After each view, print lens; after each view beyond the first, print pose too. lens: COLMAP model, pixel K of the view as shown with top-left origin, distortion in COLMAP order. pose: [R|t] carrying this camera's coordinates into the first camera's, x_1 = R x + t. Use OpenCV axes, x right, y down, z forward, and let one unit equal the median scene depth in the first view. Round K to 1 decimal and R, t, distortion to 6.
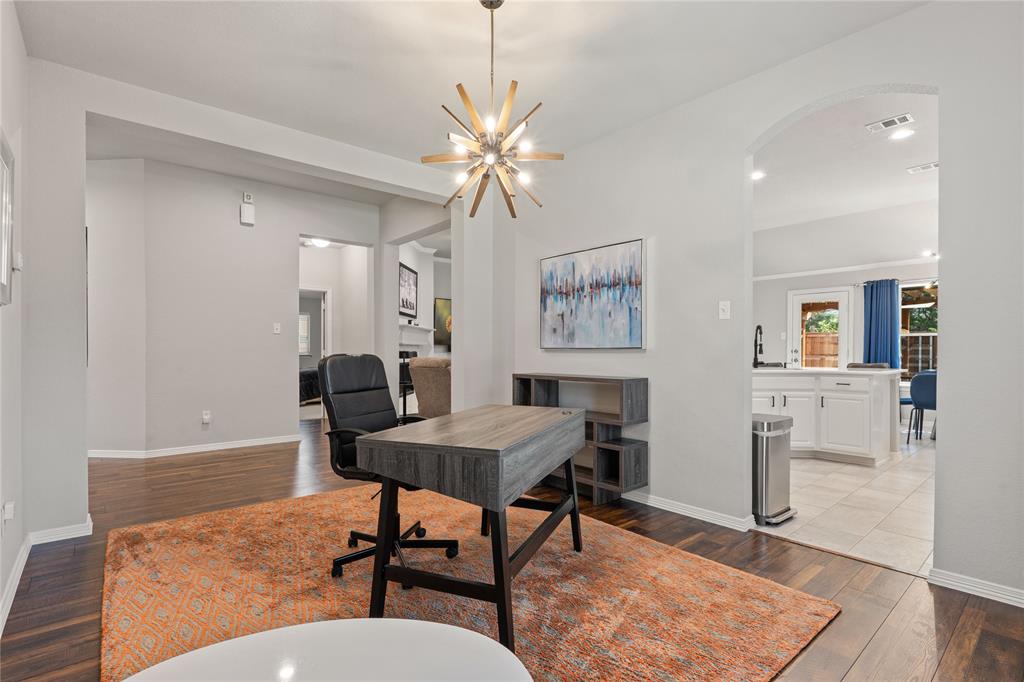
lens RADIAL K [[482.7, 0, 508.6], [0, 482.7, 351.1], [0, 0, 1]] dist [-0.003145, -0.000389]
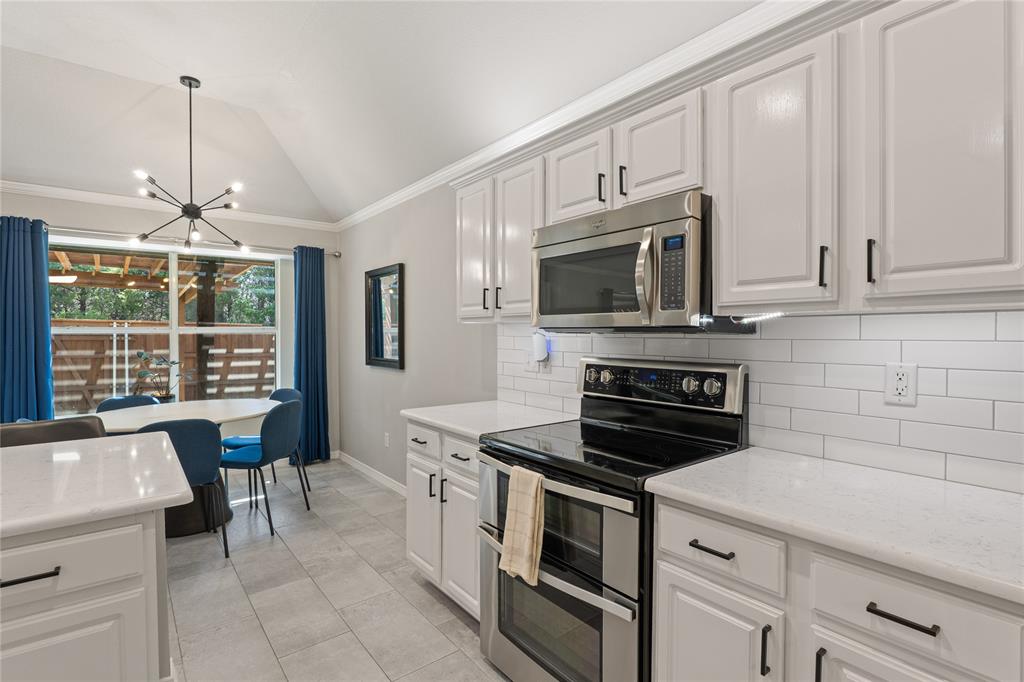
lens RADIAL K [[492.2, 0, 509.2], [0, 492.2, 338.4], [0, 0, 1]] dist [-0.005106, -0.000833]
pose [[0.033260, -0.012192, 0.999372, 0.272017], [0.003896, 0.999920, 0.012069, -0.027549], [-0.999439, 0.003492, 0.033305, 0.440502]]
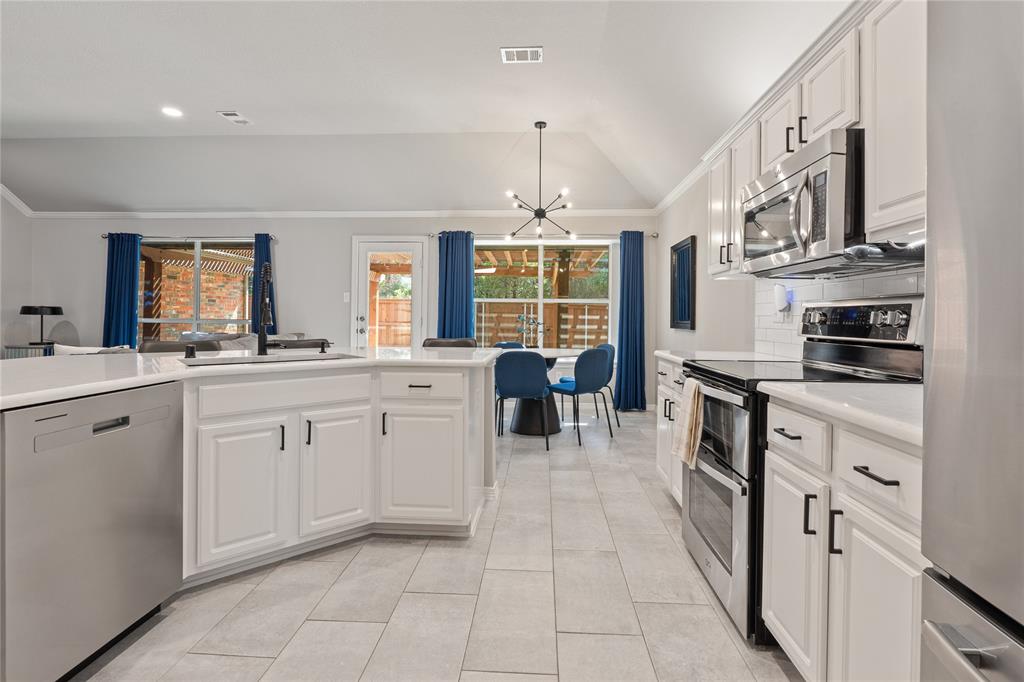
lens RADIAL K [[485.7, 0, 514.8], [0, 485.7, 315.8], [0, 0, 1]] dist [-0.005504, -0.000748]
pose [[0.687787, 0.009826, 0.725846, 0.226846], [-0.008191, 0.999950, -0.005775, -0.001775], [-0.725866, -0.001974, 0.687833, 0.333872]]
